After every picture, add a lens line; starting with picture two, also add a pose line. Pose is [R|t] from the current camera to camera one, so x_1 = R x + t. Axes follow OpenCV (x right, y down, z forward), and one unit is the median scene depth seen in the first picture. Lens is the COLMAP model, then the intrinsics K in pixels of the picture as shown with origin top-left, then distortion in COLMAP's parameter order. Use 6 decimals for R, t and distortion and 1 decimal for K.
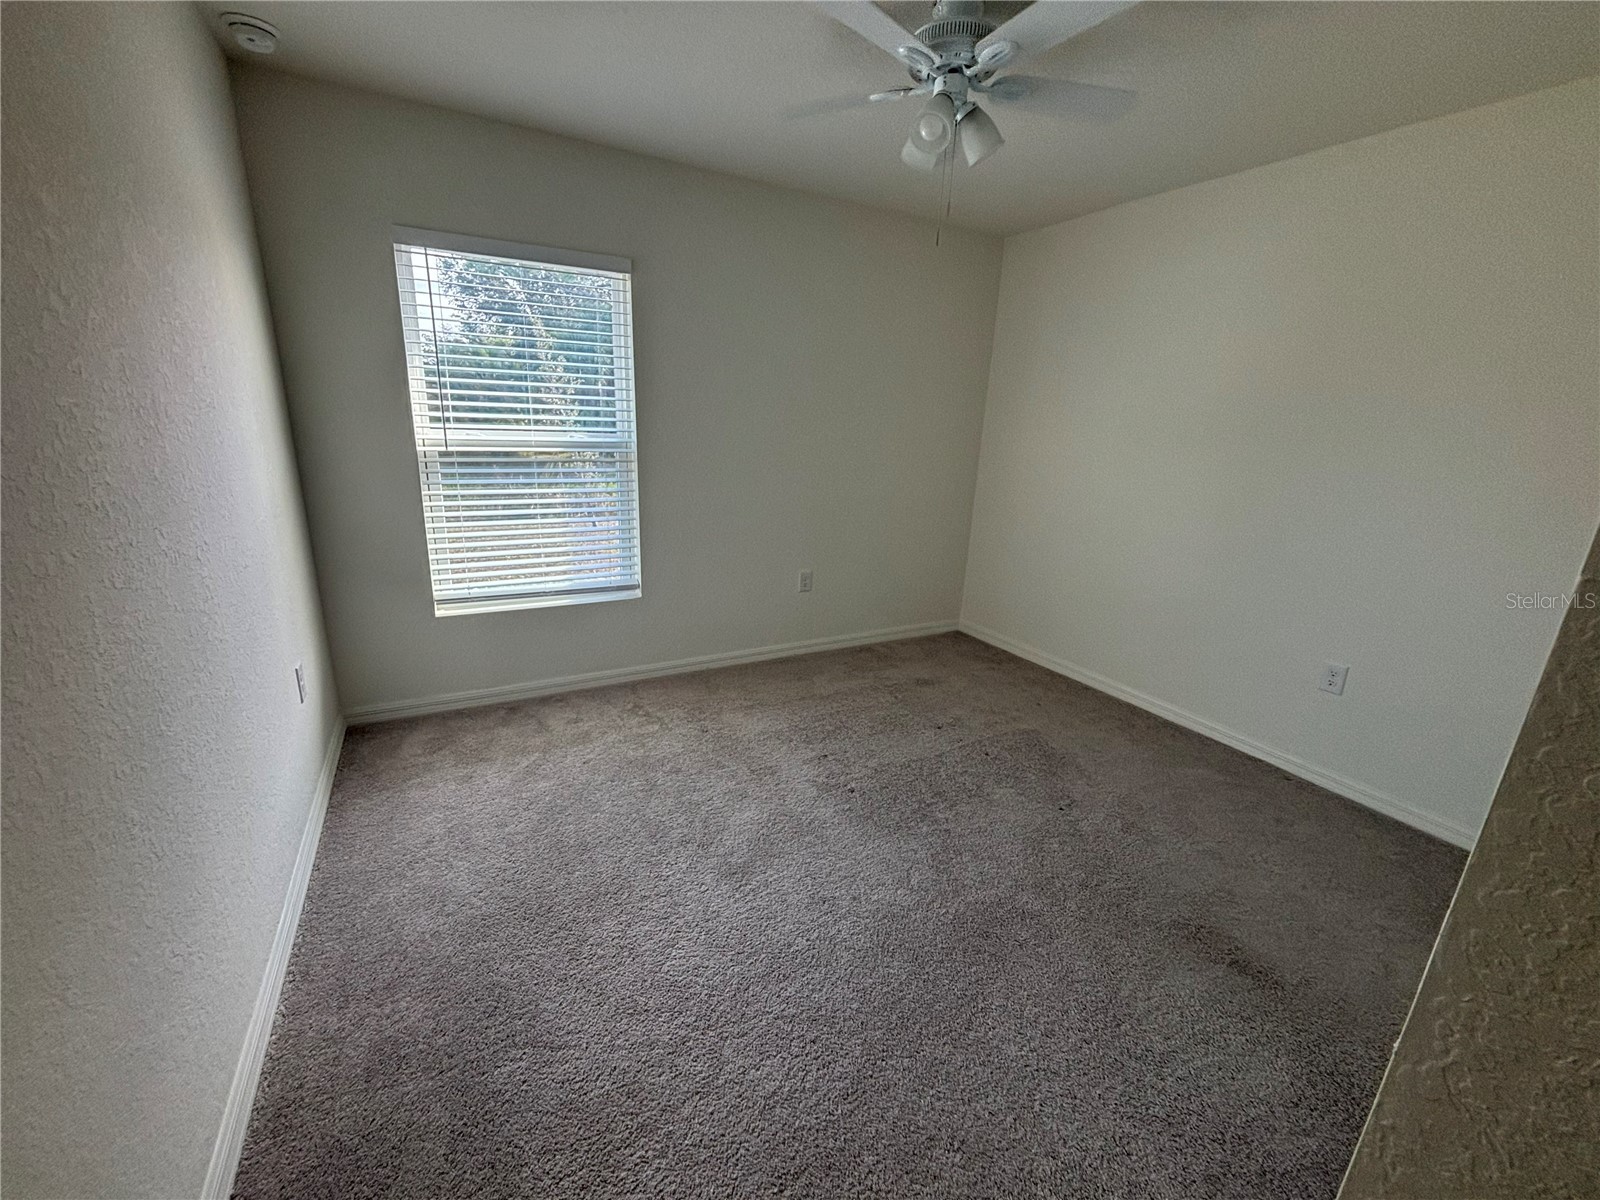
lens RADIAL K [[648.4, 0, 804.9], [0, 648.4, 598.7], [0, 0, 1]] dist [-0.000334, -0.000121]
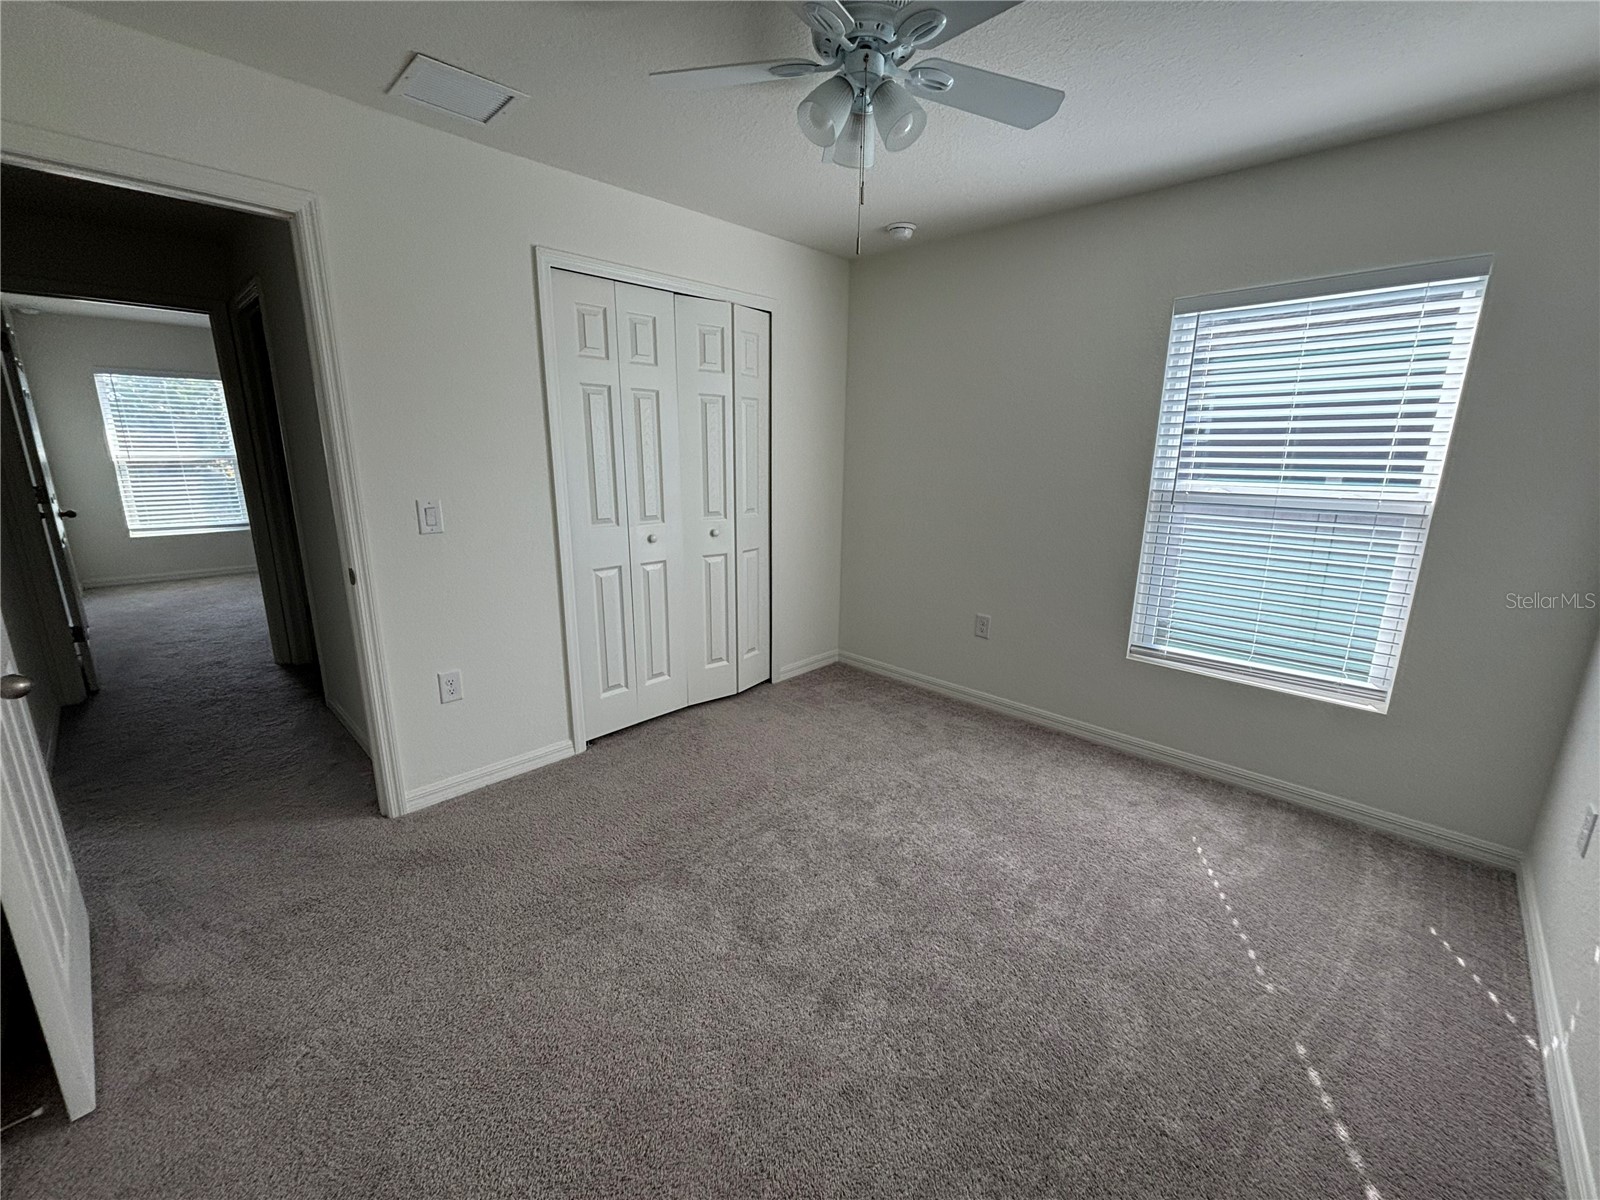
lens RADIAL K [[648.4, 0, 794.0], [0, 648.4, 608.0], [0, 0, 1]] dist [-0.000334, -0.000121]
pose [[0.962502, -0.073501, 0.261126, 0.980326], [0.072990, 0.997264, 0.011665, 0.397622], [-0.261270, 0.007832, 0.965234, -1.665506]]
